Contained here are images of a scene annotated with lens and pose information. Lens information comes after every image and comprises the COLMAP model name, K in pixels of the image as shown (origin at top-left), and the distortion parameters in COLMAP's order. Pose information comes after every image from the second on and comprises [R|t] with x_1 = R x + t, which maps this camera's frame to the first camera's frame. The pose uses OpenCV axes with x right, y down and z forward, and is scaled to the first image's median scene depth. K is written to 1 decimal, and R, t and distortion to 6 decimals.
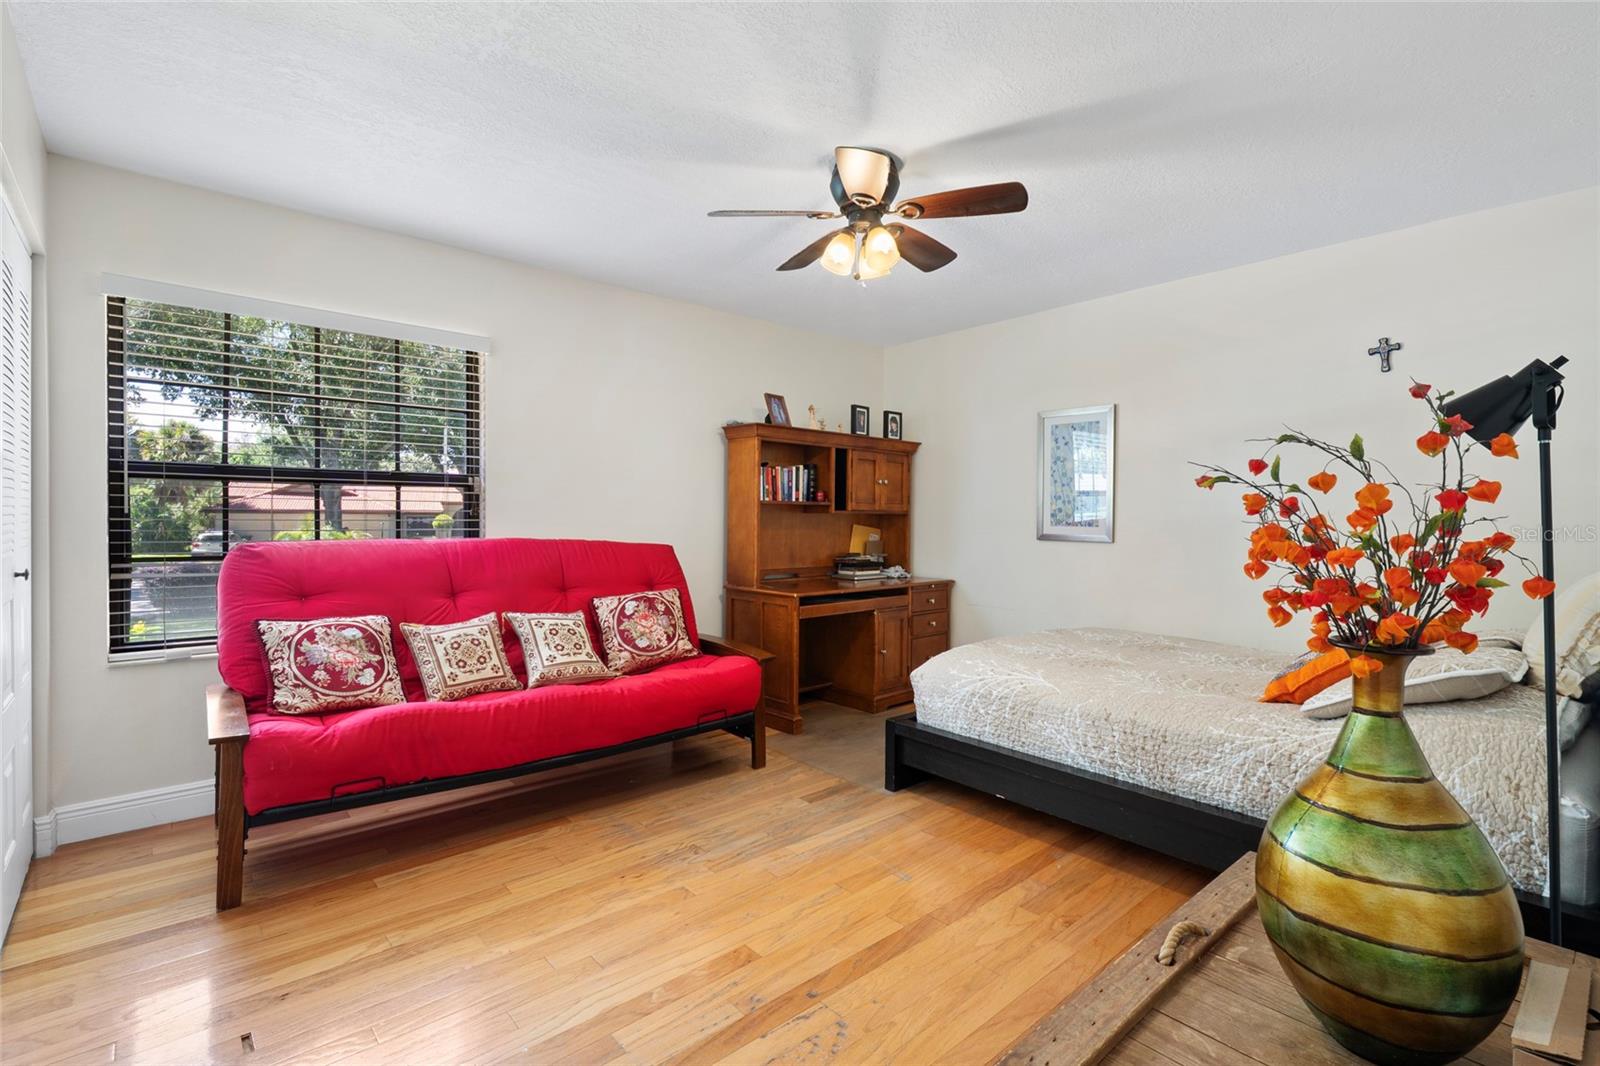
lens RADIAL K [[713.3, 0, 797.9], [0, 713.3, 524.7], [0, 0, 1]] dist [0.008418, -0.005398]
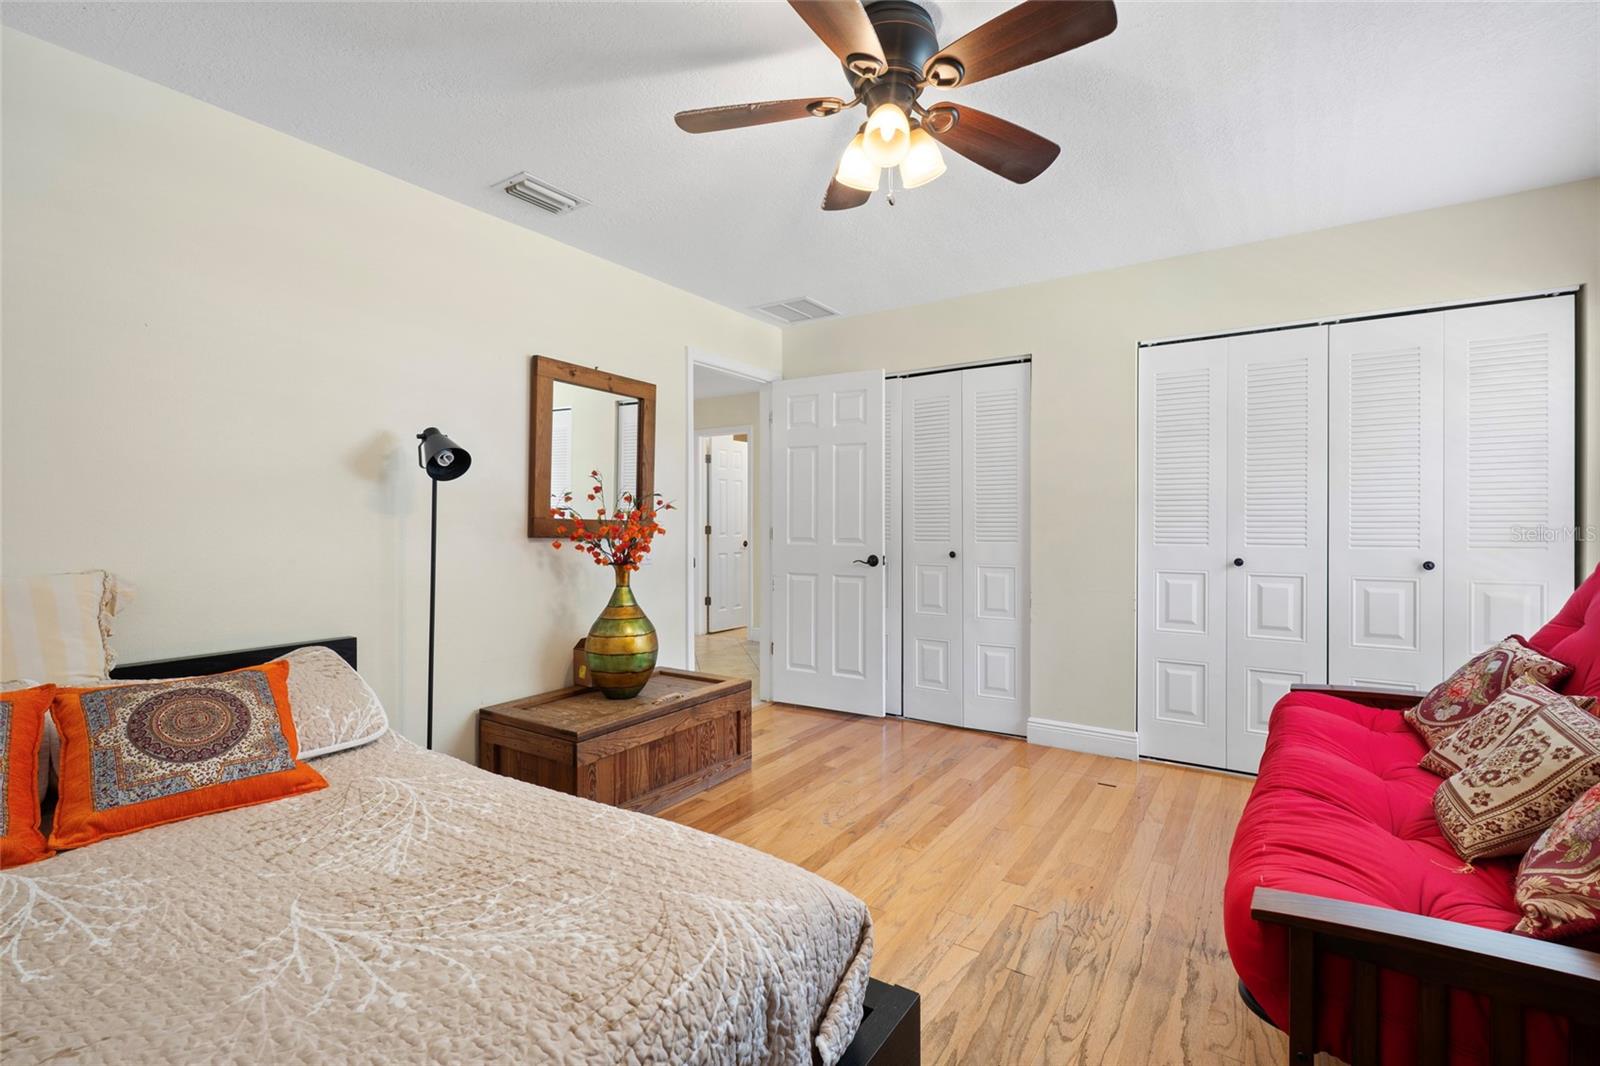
lens RADIAL K [[713.3, 0, 800.6], [0, 713.3, 527.0], [0, 0, 1]] dist [0.008418, -0.005398]
pose [[-0.963957, -0.001643, -0.266053, 0.381384], [-0.004155, 0.999952, 0.008878, -0.009804], [0.266026, 0.009663, -0.963918, 1.733769]]
